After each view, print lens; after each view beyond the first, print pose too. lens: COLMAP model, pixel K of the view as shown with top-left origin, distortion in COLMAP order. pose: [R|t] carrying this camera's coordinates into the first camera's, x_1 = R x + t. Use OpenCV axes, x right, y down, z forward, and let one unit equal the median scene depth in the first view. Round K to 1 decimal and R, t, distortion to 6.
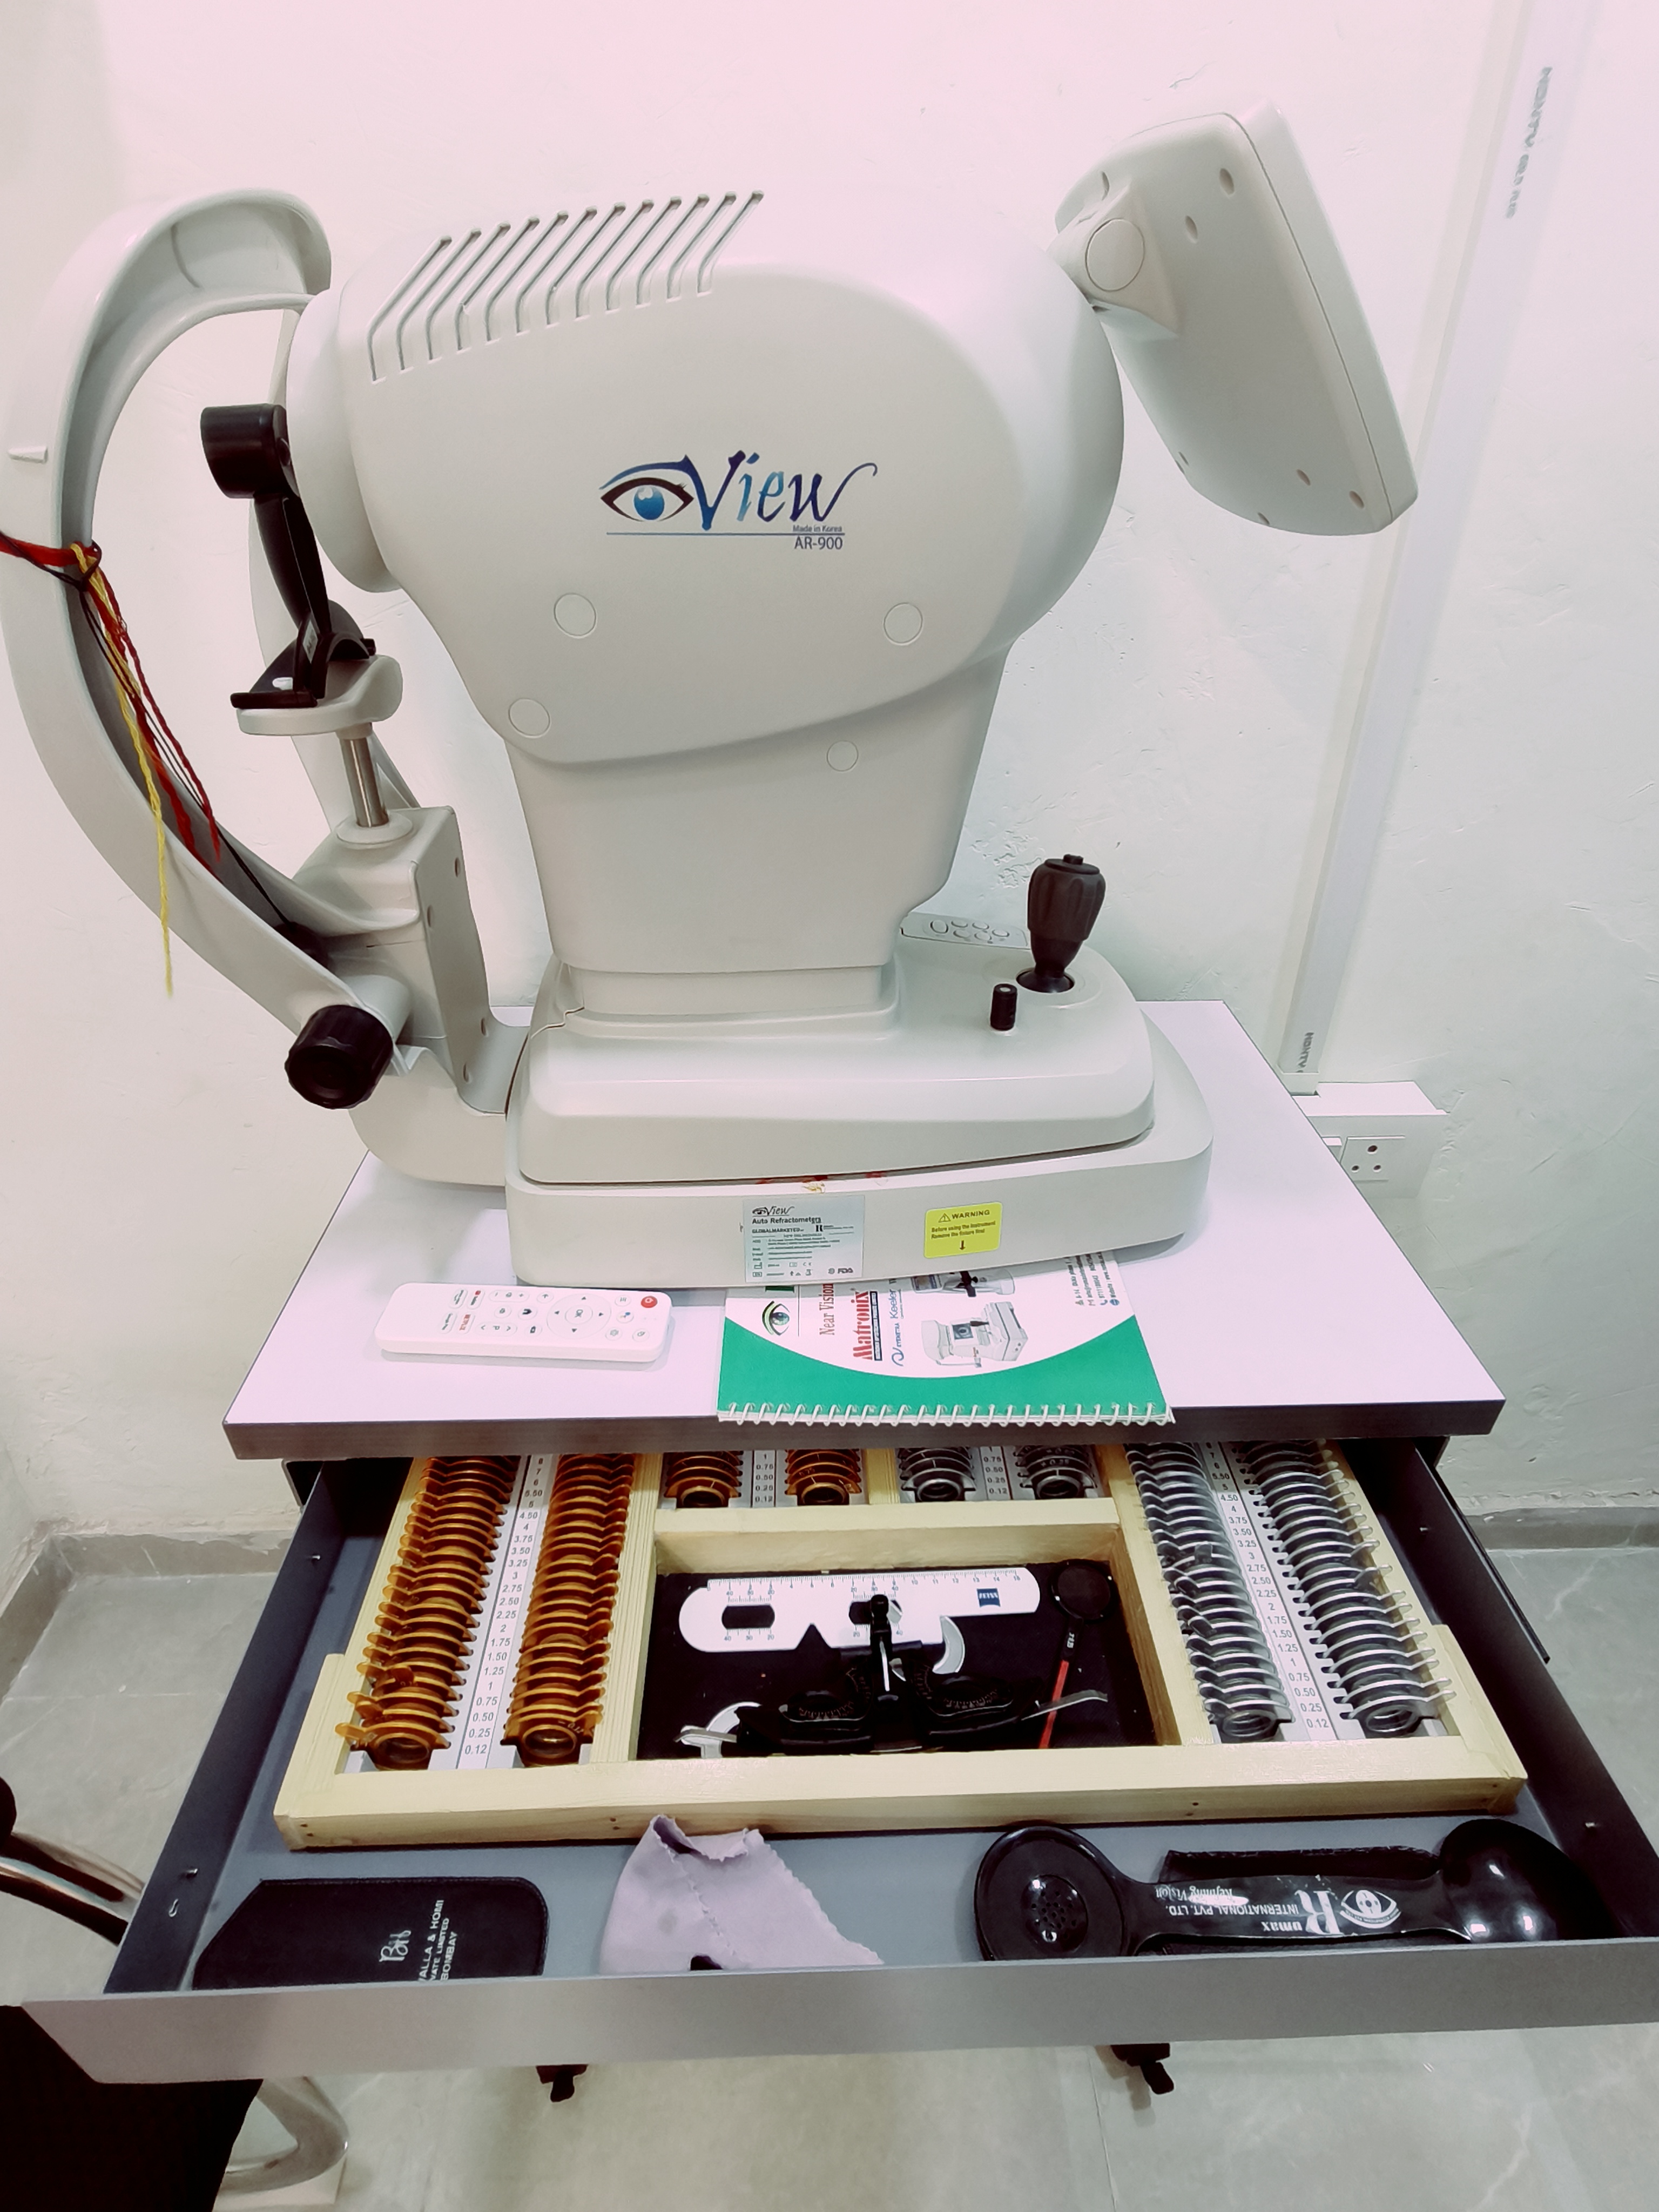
lens RADIAL K [[1090.5, 0, 833.7], [0, 1090.5, 1087.9], [0, 0, 1]] dist [-0.002145, 0.005498]
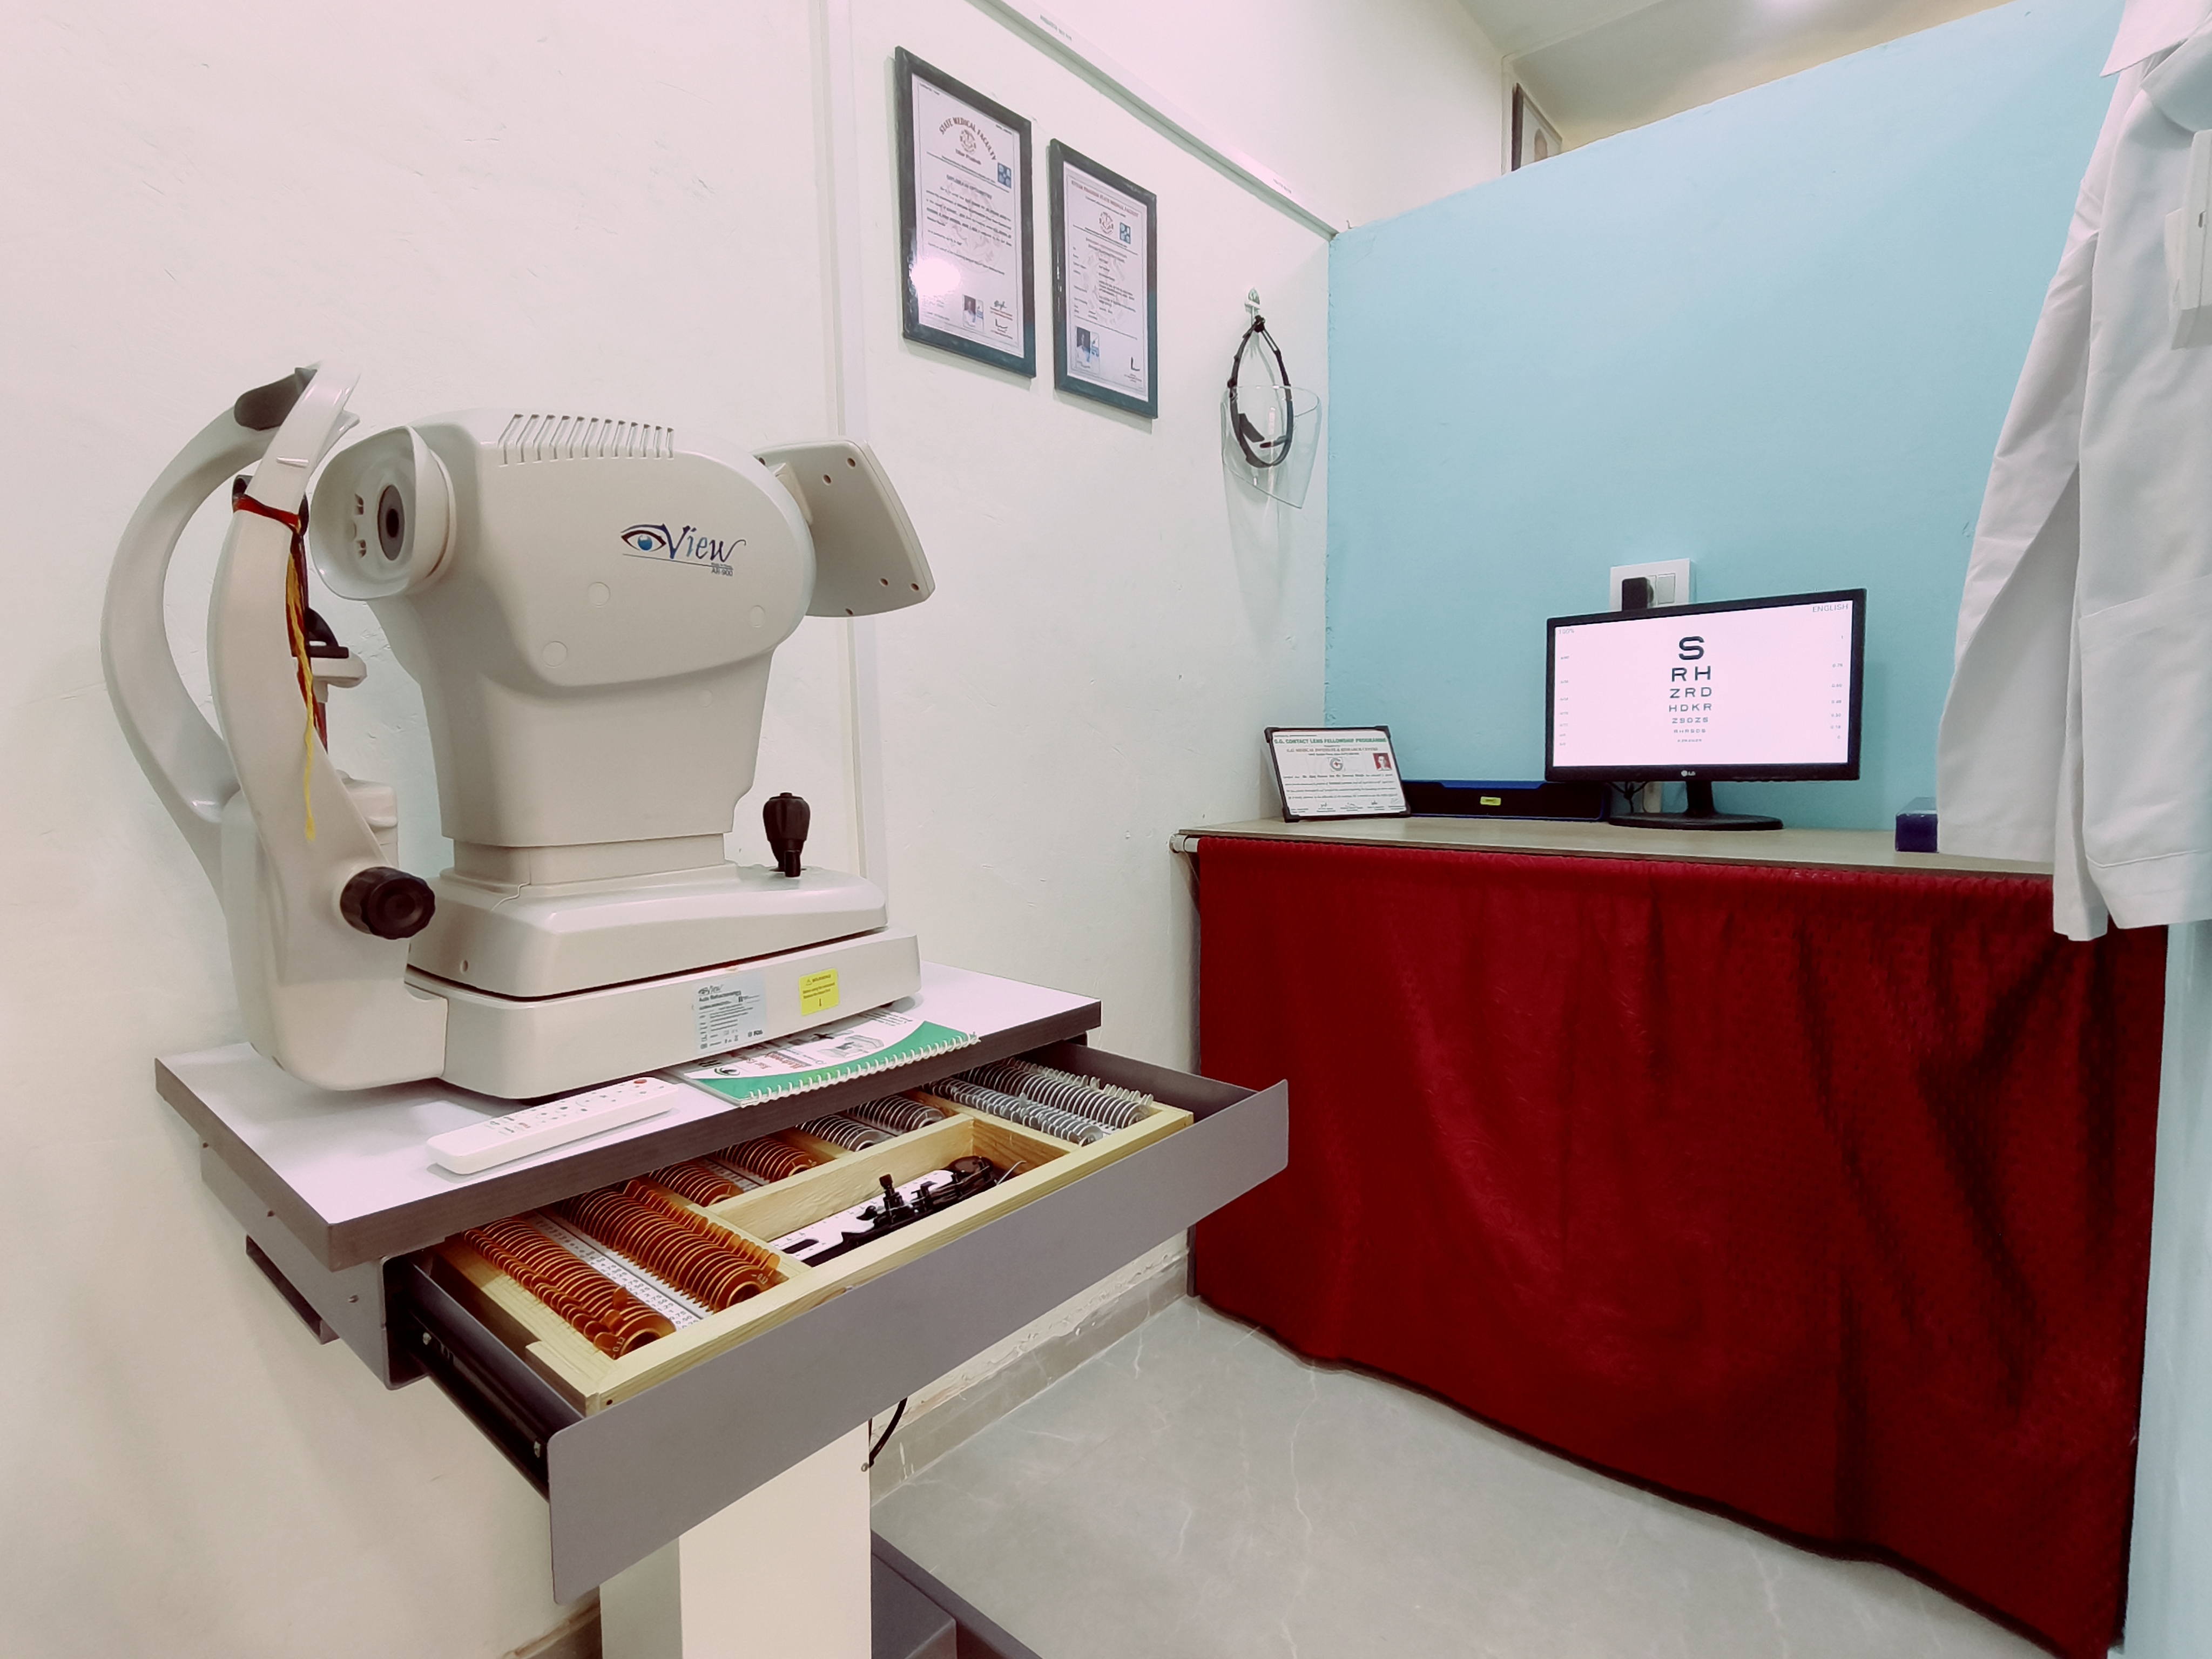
lens RADIAL K [[1090.5, 0, 1105.0], [0, 1090.5, 829.2], [0, 0, 1]] dist [-0.002145, 0.005498]
pose [[0.656421, -0.073022, 0.750853, -1.109327], [0.409590, 0.870327, -0.273436, 0.761060], [-0.633520, 0.487031, 0.601210, -0.428045]]
